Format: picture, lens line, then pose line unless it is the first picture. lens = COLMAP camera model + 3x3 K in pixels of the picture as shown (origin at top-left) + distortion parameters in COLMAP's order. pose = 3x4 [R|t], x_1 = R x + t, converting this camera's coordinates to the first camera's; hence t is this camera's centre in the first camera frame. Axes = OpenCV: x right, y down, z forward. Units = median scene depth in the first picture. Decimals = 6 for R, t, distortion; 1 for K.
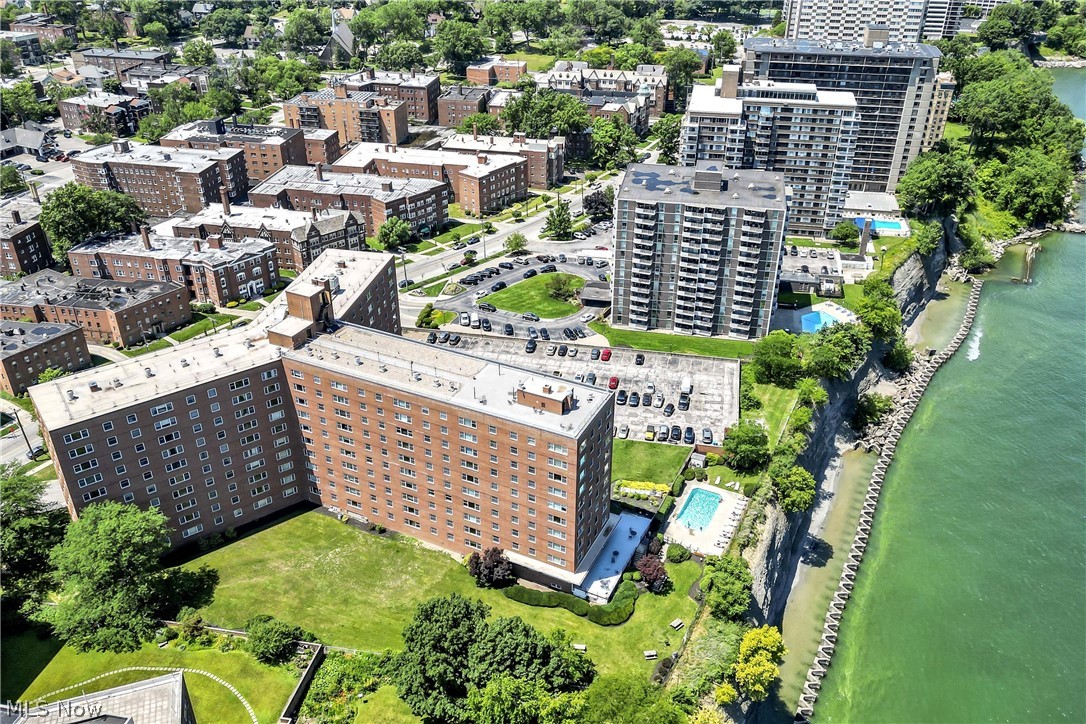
lens RADIAL K [[963.3, 0, 665.0], [0, 963.3, 390.4], [0, 0, 1]] dist [0.037246, -0.022952]
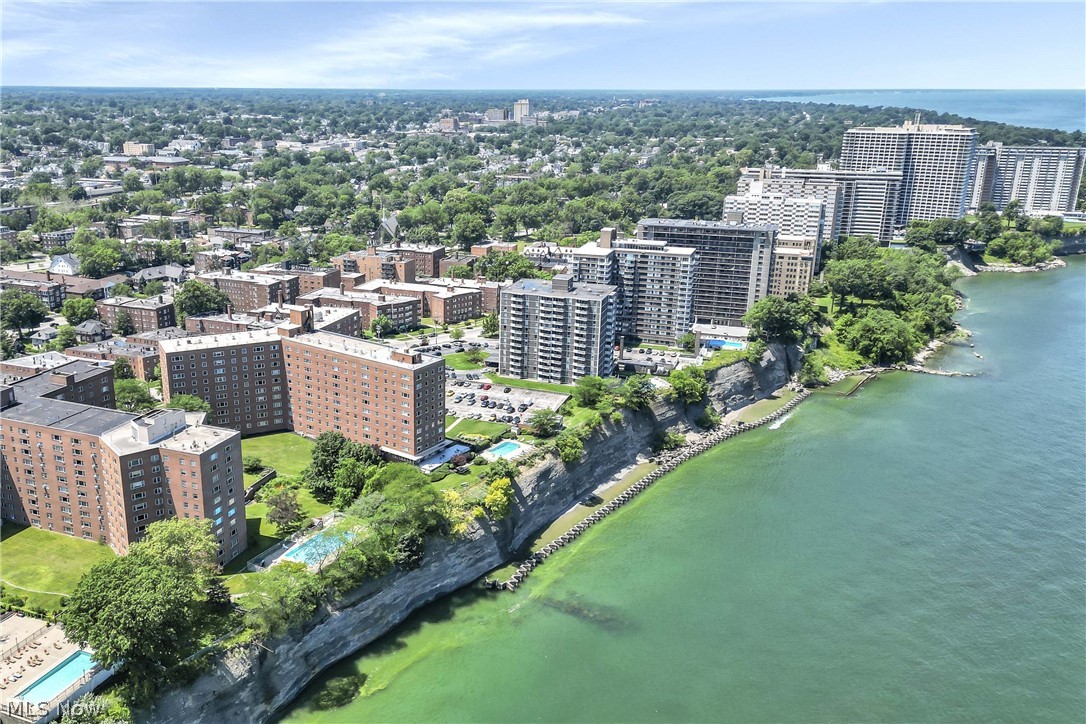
lens RADIAL K [[902.9, 0, 543.0], [0, 902.9, 362.0], [0, 0, 1]] dist [0.035065, -0.006584]
pose [[0.985126, 0.041731, -0.166686, 0.207580], [-0.078840, 0.971698, -0.222680, 0.186073], [0.152676, 0.232510, 0.960536, -0.314469]]
